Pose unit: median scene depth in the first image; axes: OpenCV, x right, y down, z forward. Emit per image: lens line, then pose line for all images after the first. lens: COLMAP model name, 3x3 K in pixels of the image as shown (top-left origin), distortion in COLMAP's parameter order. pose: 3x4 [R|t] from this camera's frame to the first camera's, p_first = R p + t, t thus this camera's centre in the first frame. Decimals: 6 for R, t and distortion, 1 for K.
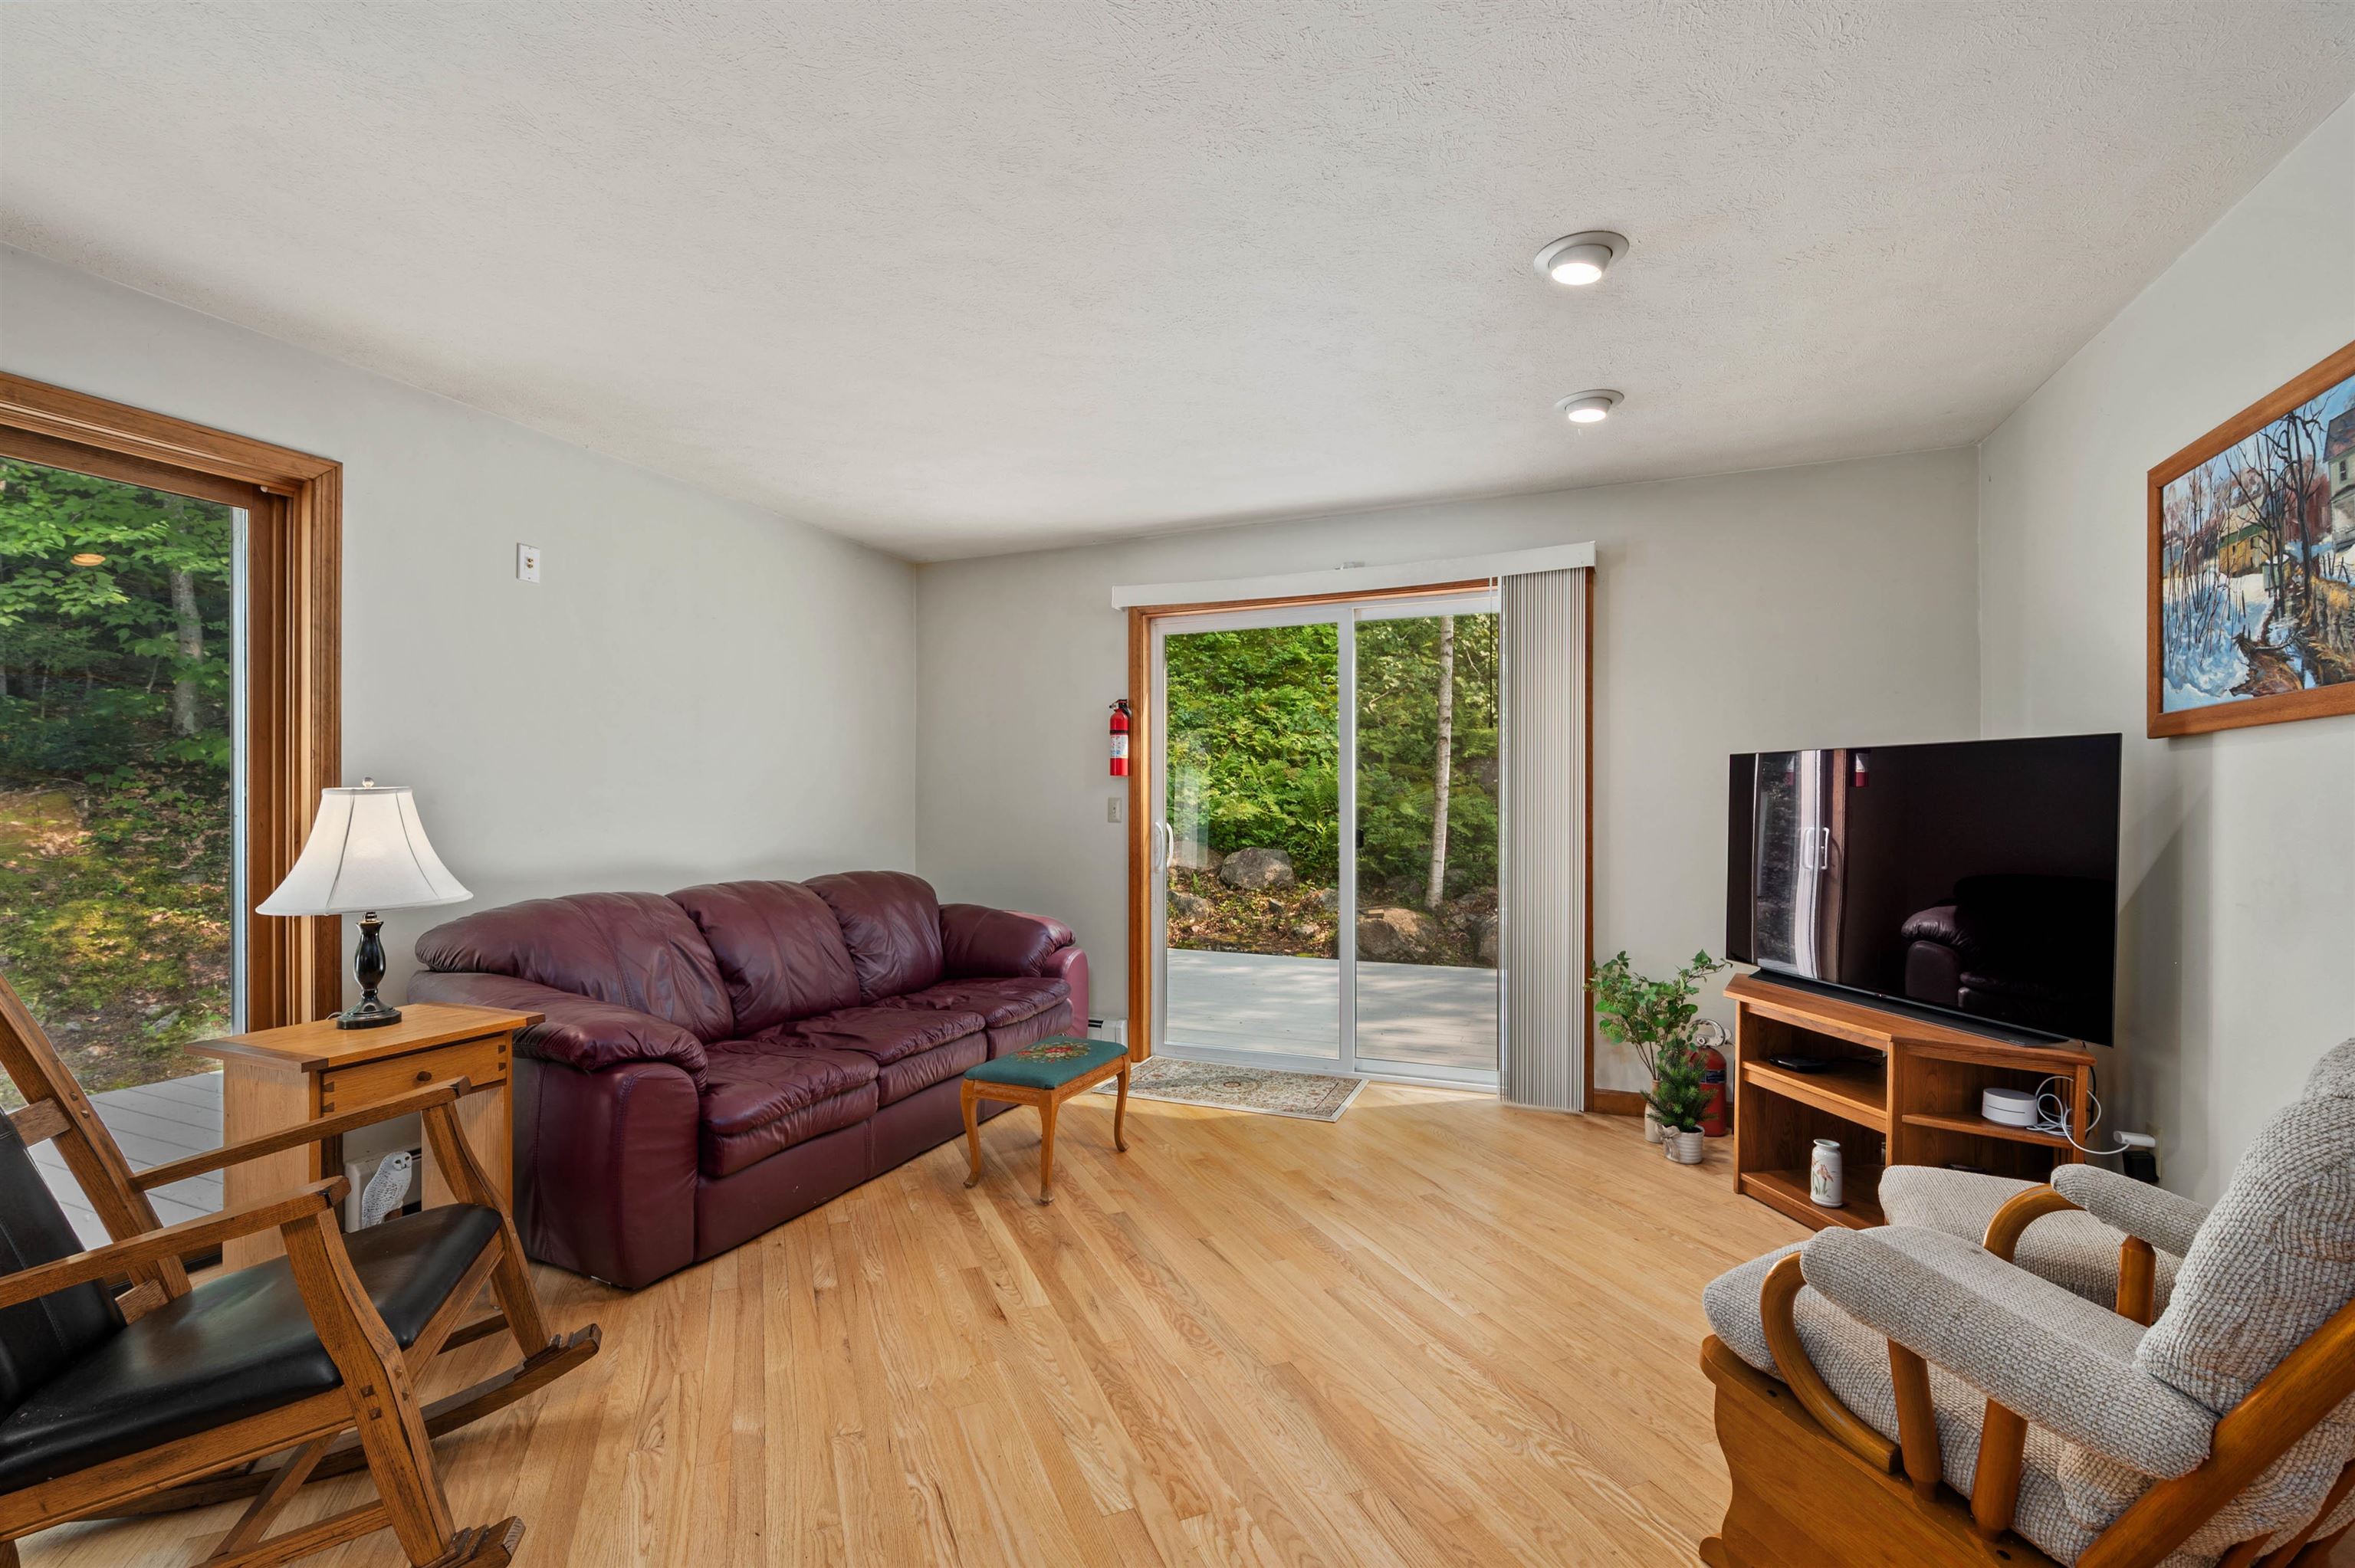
lens RADIAL K [[1019.0, 0, 1179.4], [0, 1019.0, 787.6], [0, 0, 1]] dist [-0.003137, 0.000546]
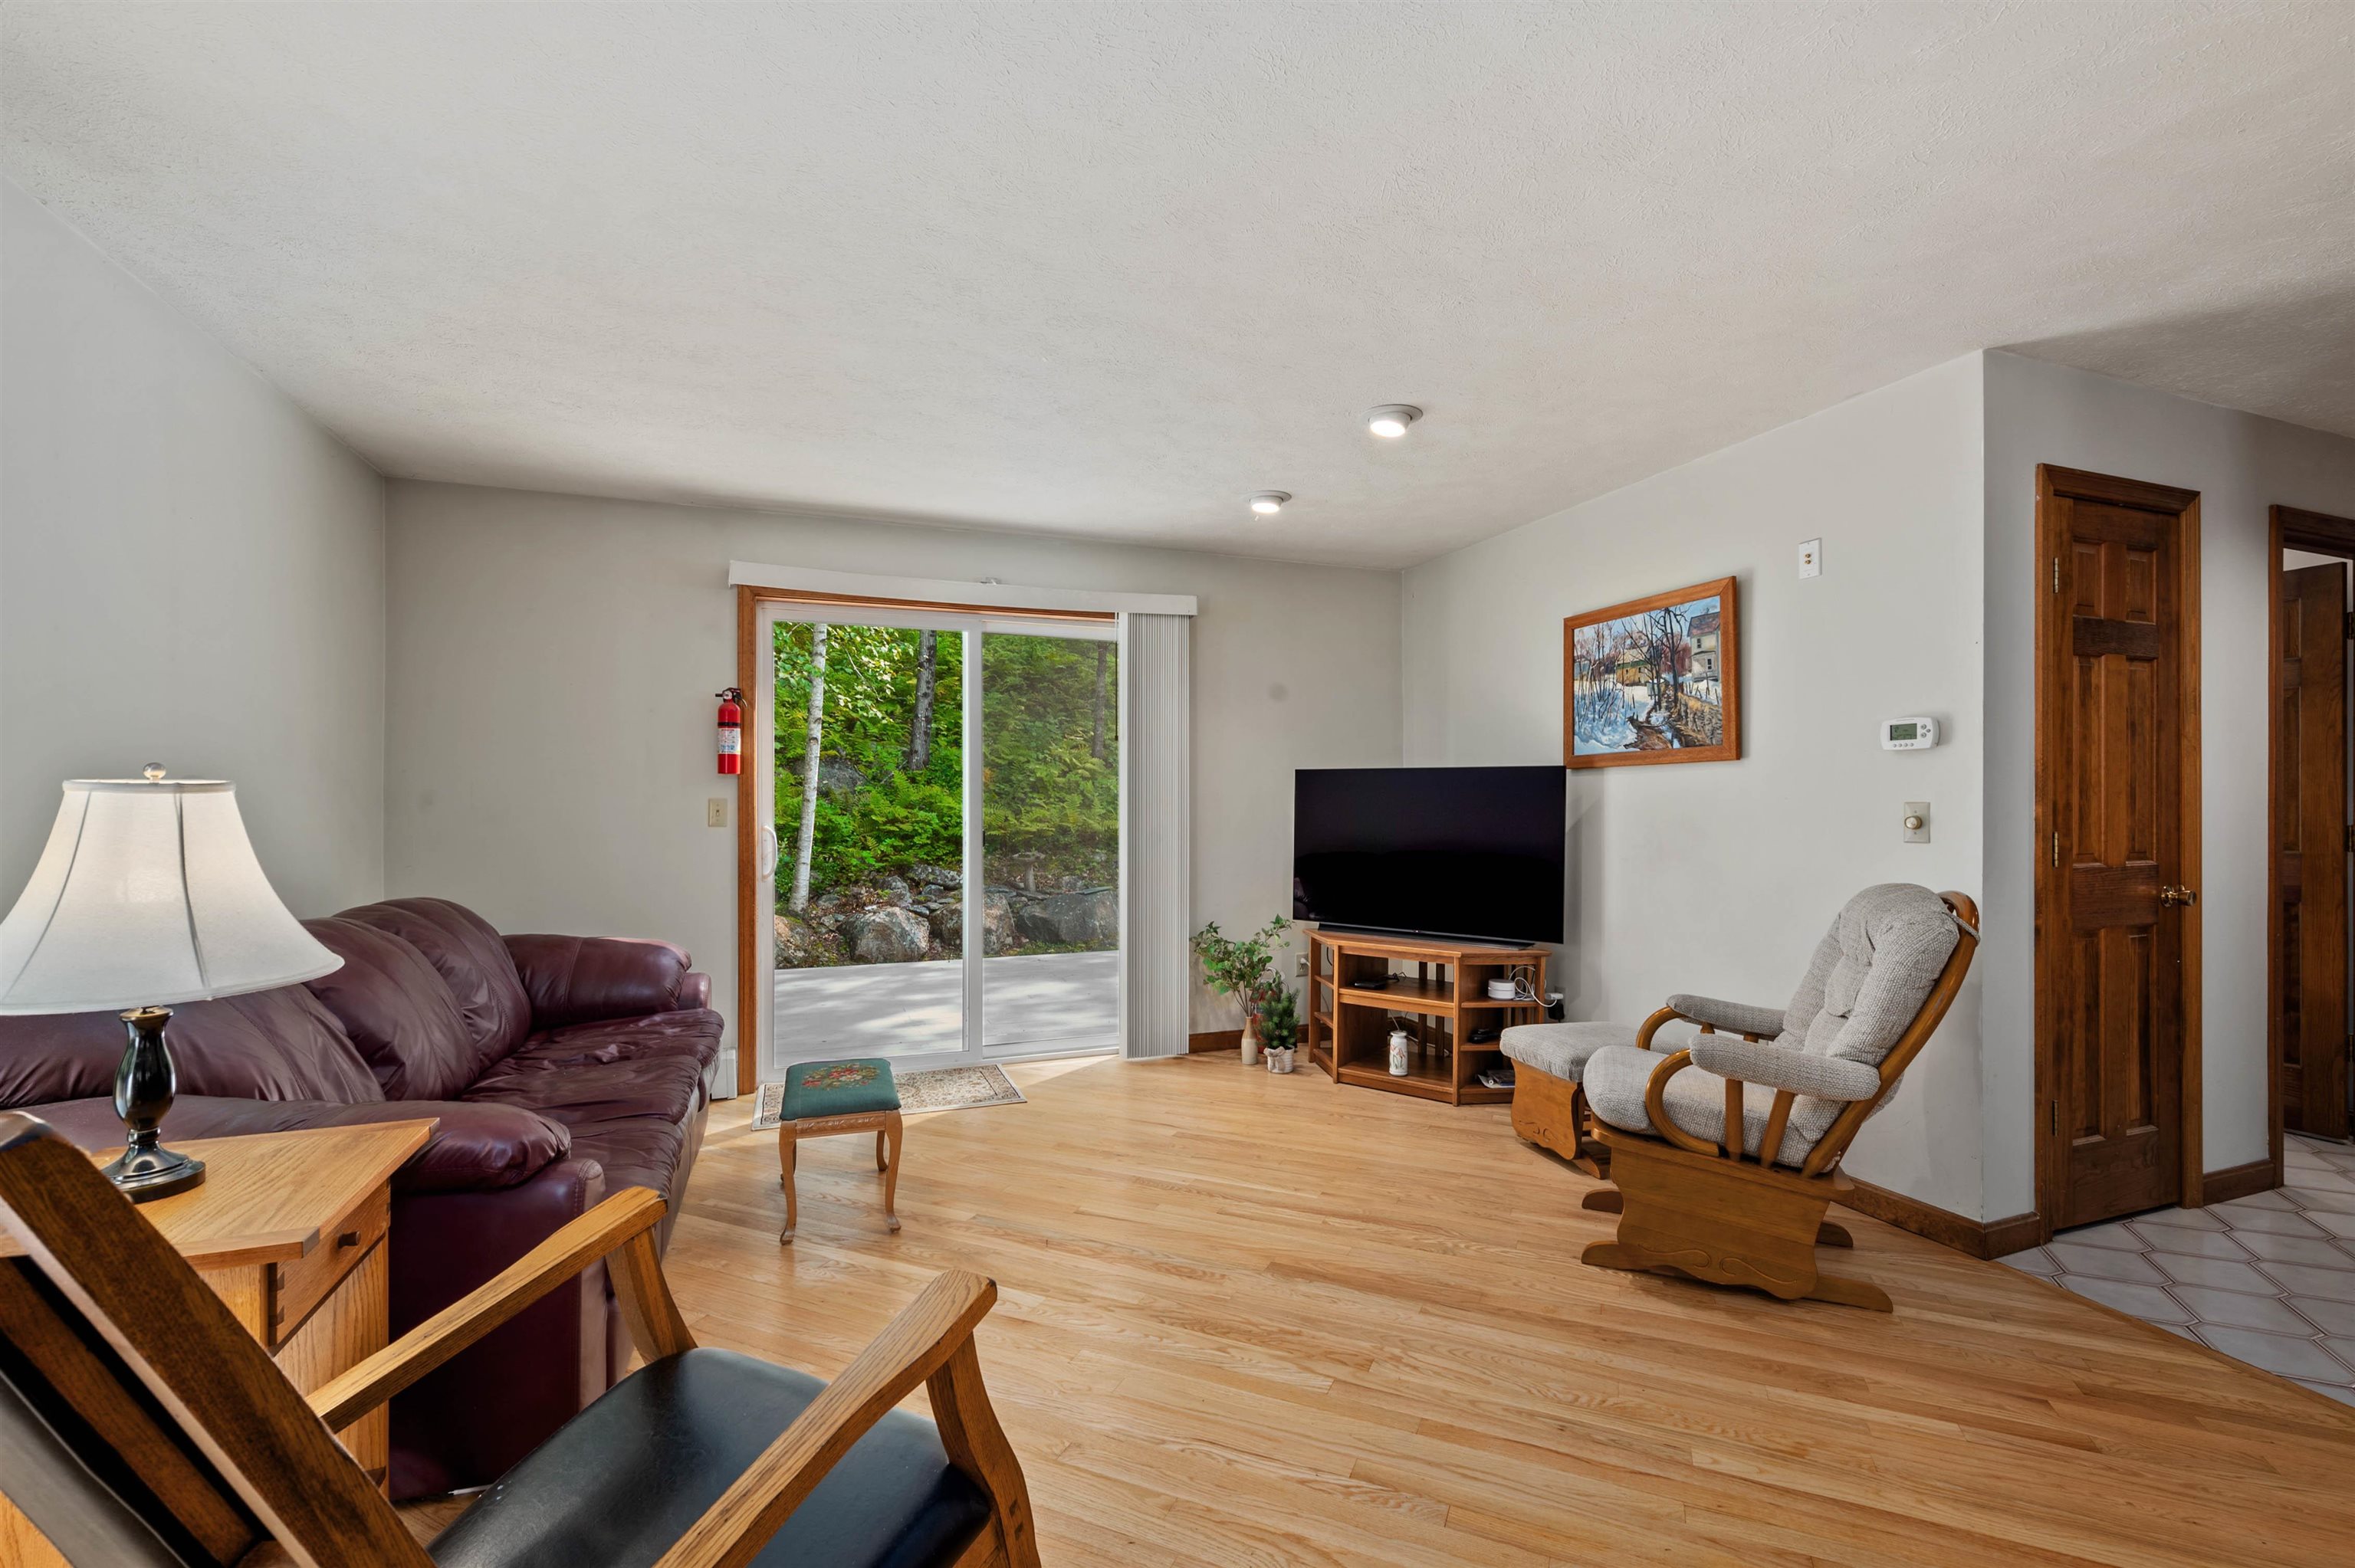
lens RADIAL K [[1019.0, 0, 1178.3], [0, 1019.0, 787.6], [0, 0, 1]] dist [-0.003137, 0.000546]
pose [[0.721357, 0.011344, 0.692471, -0.592428], [-0.011014, 0.999927, -0.004907, 0.000427], [-0.692476, -0.004087, 0.721429, 0.140683]]
